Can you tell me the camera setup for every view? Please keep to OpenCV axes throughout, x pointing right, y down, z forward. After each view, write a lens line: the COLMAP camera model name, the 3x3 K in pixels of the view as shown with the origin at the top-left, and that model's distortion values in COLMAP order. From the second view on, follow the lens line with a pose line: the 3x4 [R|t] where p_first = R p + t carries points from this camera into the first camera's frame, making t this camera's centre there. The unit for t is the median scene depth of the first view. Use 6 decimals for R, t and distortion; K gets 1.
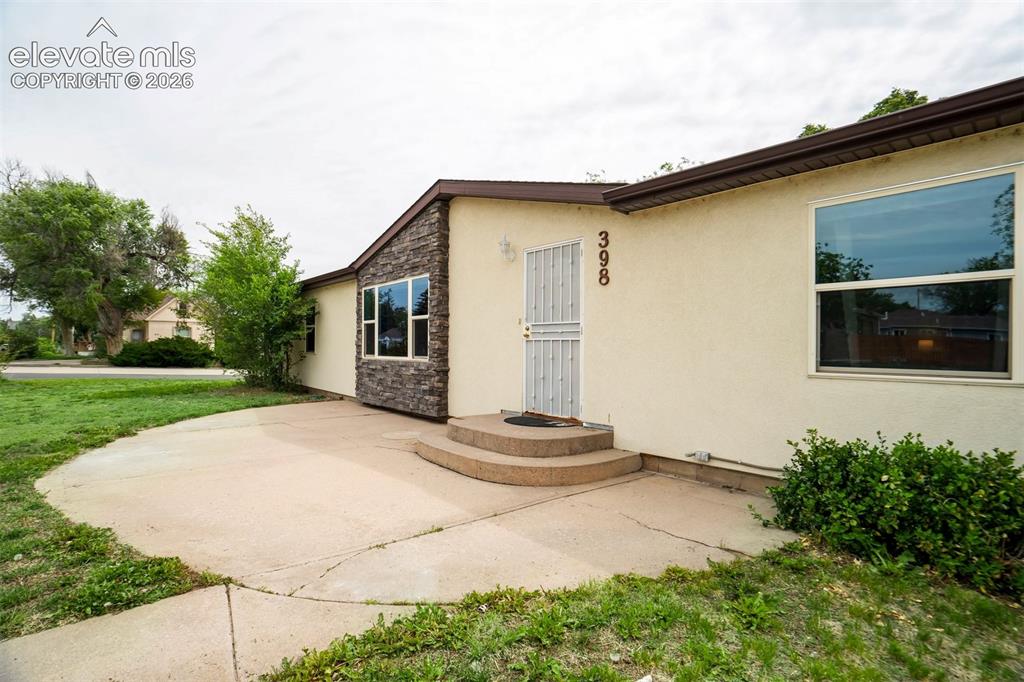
lens RADIAL K [[477.4, 0, 512.7], [0, 477.4, 346.1], [0, 0, 1]] dist [-0.010350, 0.001060]
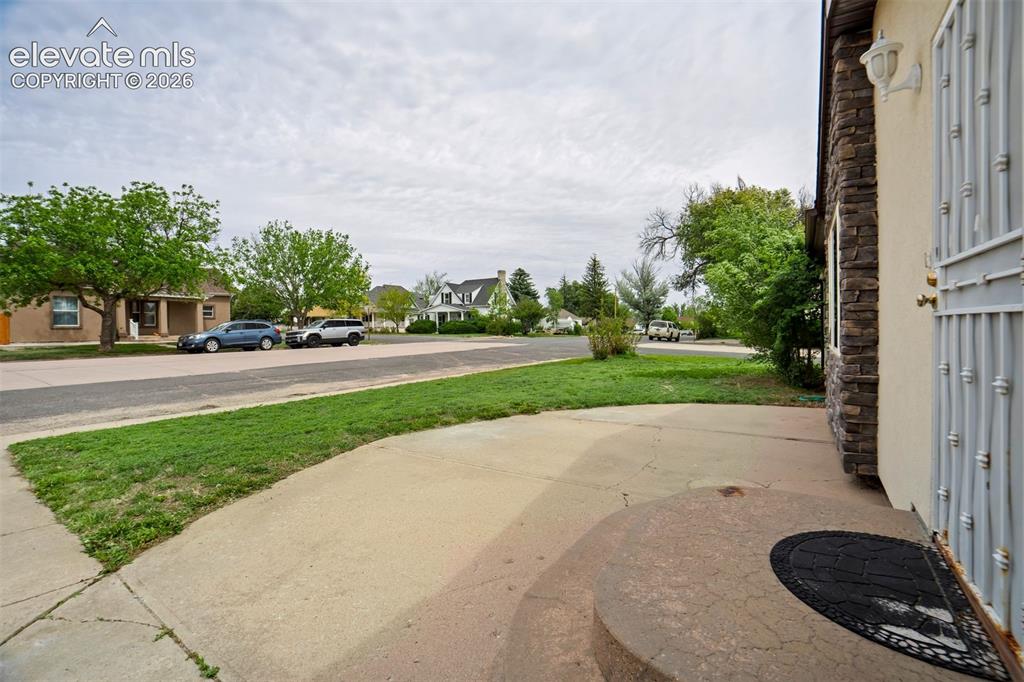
lens RADIAL K [[477.4, 0, 511.6], [0, 477.4, 333.6], [0, 0, 1]] dist [-0.010350, 0.001060]
pose [[0.287616, 0.001439, -0.957745, 0.209523], [0.014253, 0.999882, 0.005782, -0.005384], [0.957640, -0.015314, 0.287561, 0.513396]]
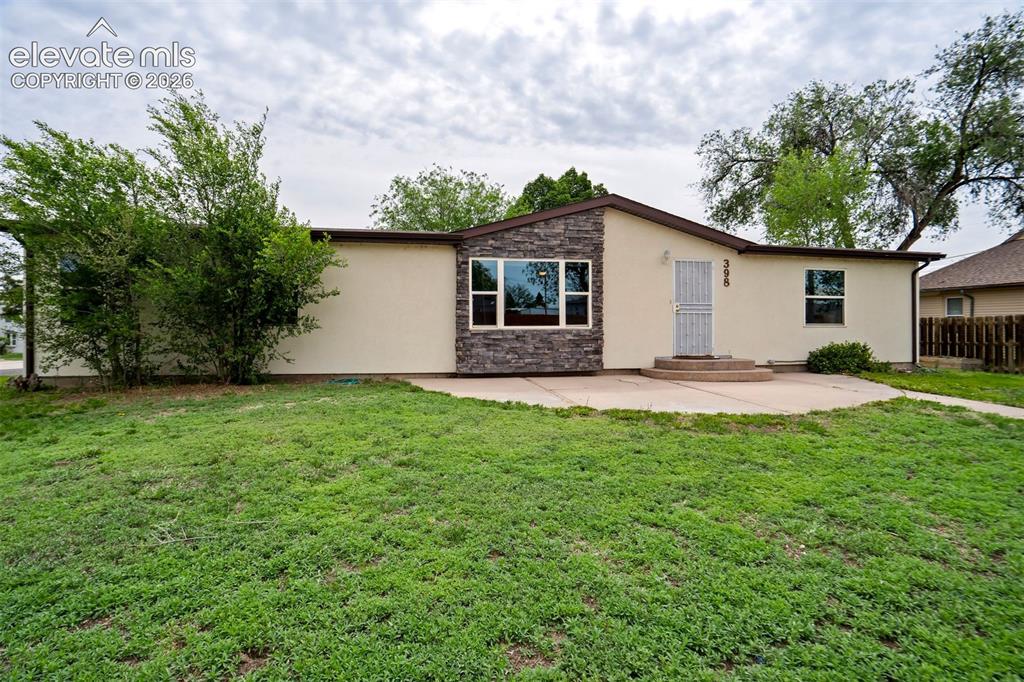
lens RADIAL K [[477.4, 0, 512.7], [0, 477.4, 333.9], [0, 0, 1]] dist [-0.010350, 0.001060]
pose [[0.503855, -0.018655, 0.863587, -1.400929], [0.005415, 0.999815, 0.018438, 0.021595], [-0.863771, -0.004613, 0.503863, 0.533238]]
